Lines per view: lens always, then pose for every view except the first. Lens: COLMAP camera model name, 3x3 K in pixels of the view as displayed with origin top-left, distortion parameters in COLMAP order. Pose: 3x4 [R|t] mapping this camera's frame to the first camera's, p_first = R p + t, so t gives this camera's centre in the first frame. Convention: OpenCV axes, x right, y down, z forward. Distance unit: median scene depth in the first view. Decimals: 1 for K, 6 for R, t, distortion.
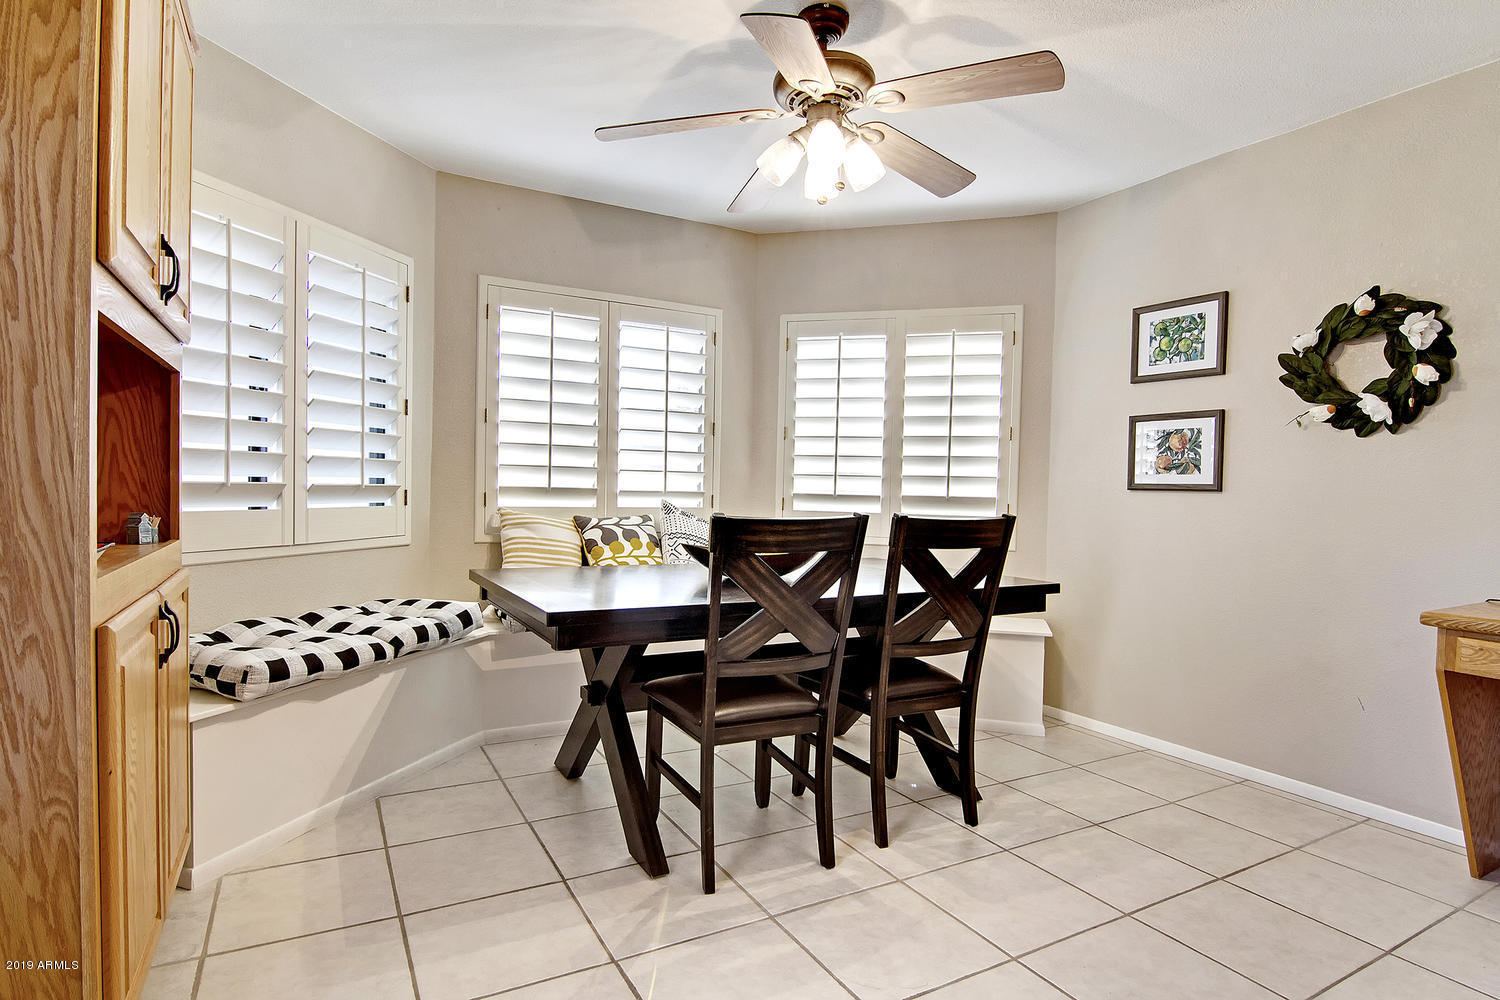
lens RADIAL K [[773.5, 0, 770.3], [0, 773.5, 502.7], [0, 0, 1]] dist [-0.006115, -0.006404]
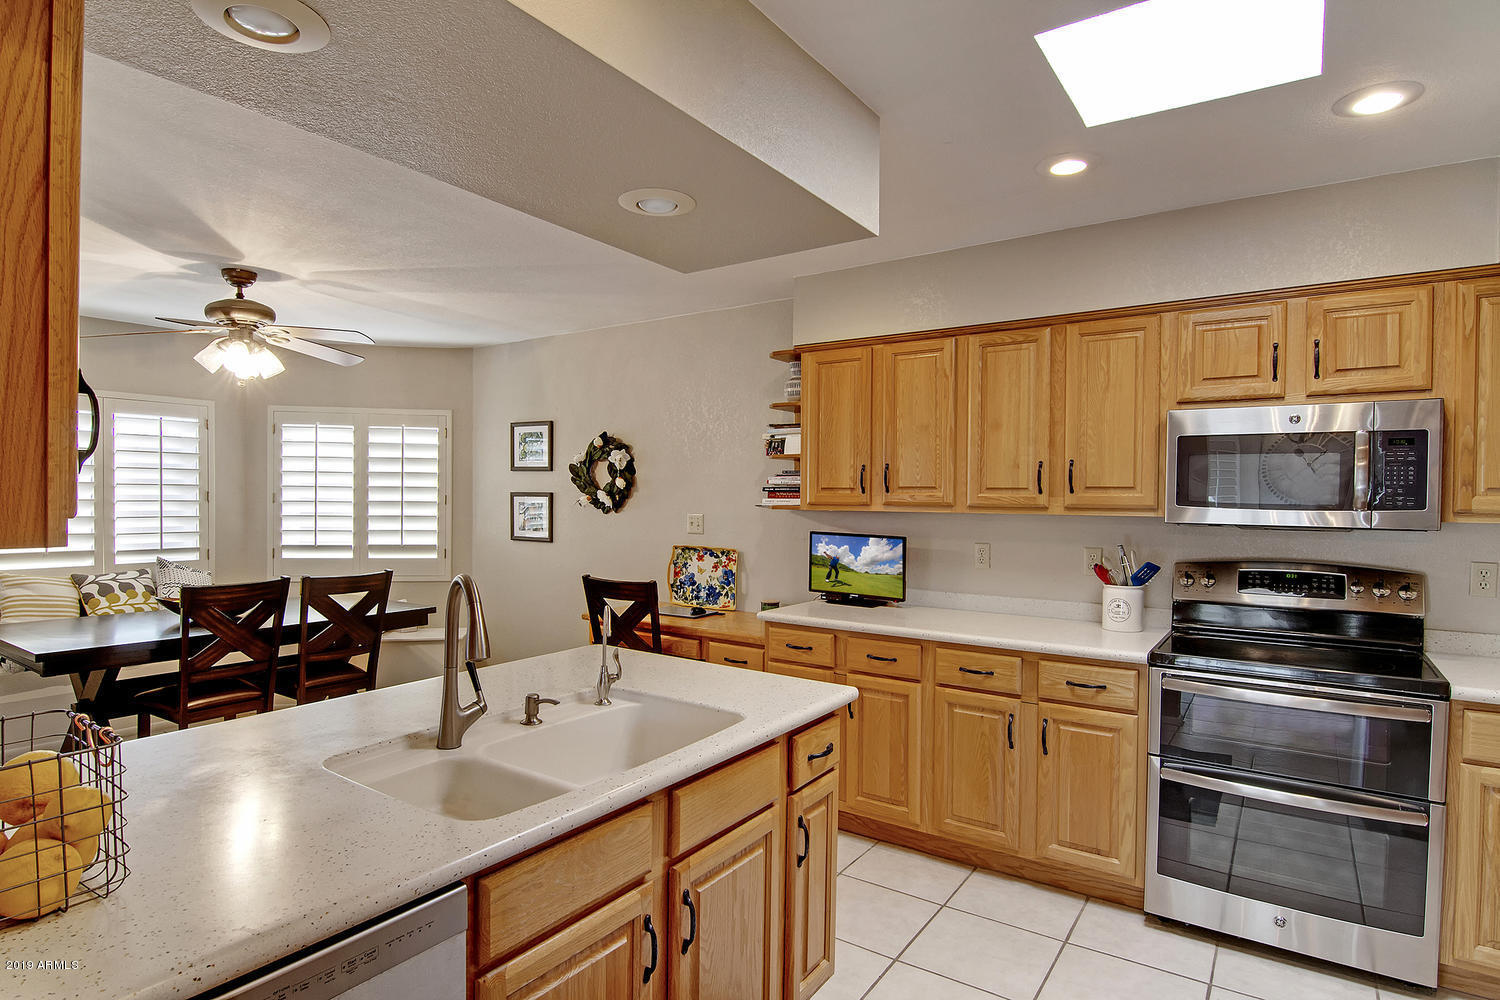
lens RADIAL K [[773.5, 0, 697.0], [0, 773.5, 510.1], [0, 0, 1]] dist [-0.006115, -0.006404]
pose [[0.916896, -0.022270, 0.398505, 0.180747], [0.022229, 0.999742, 0.004726, -0.071790], [-0.398507, 0.004525, 0.917154, -0.538499]]
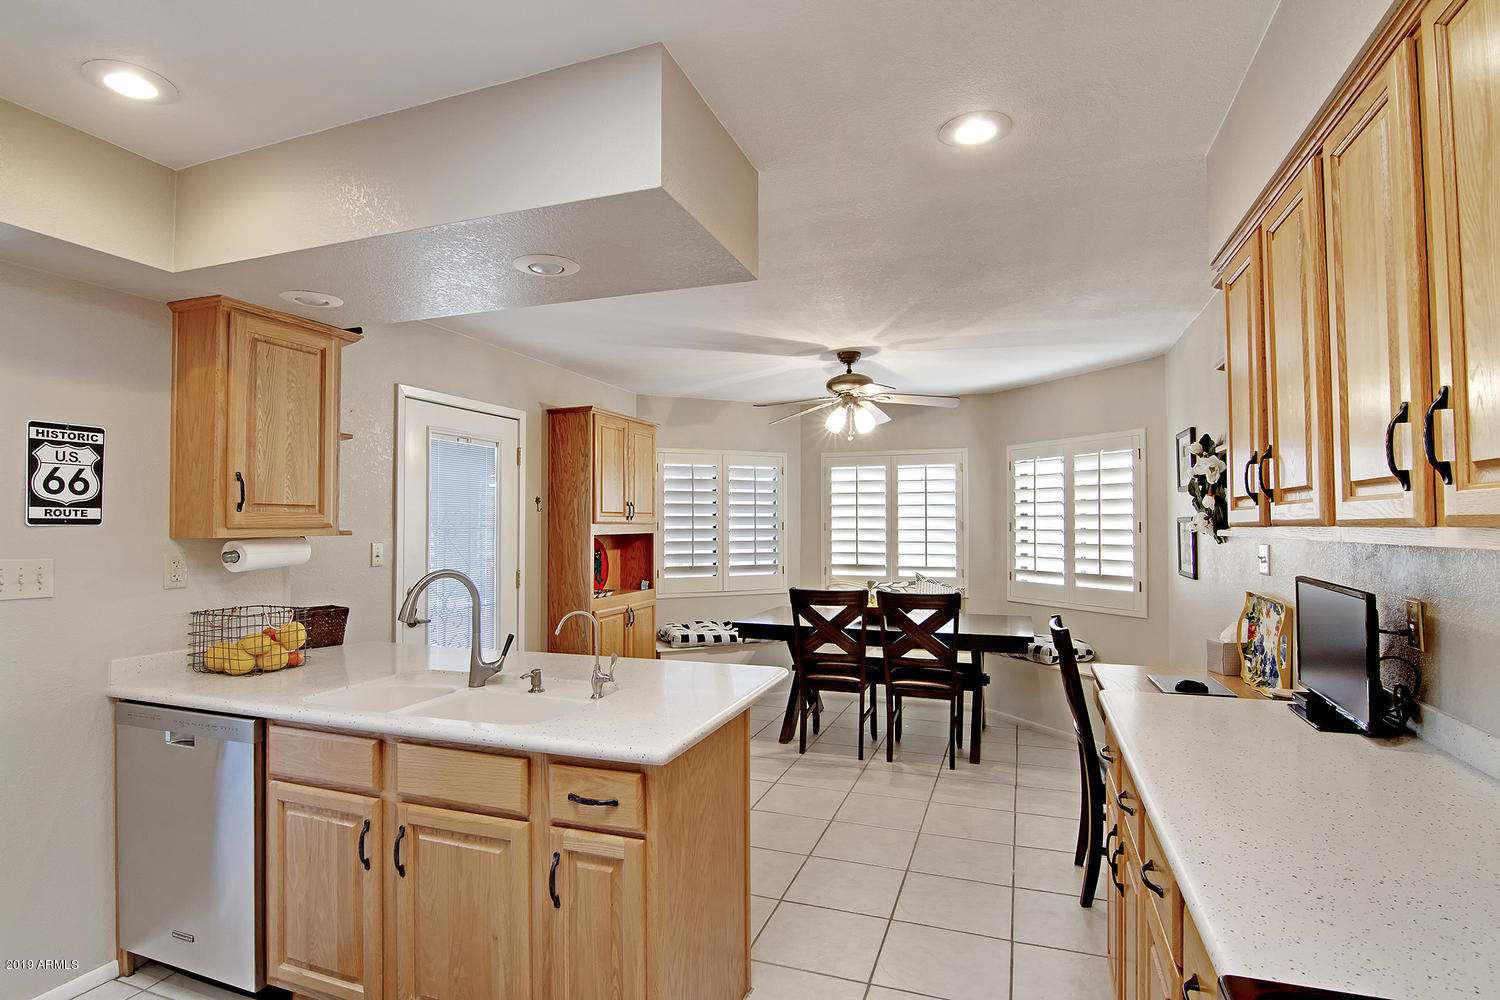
lens RADIAL K [[724.4, 0, 750.4], [0, 724.4, 504.3], [0, 0, 1]] dist [-0.017148, -0.000276]
pose [[0.655579, -0.047589, -0.753626, 0.857108], [-0.002229, 0.997886, -0.064952, -0.051921], [0.755124, 0.044260, 0.654087, -0.303921]]
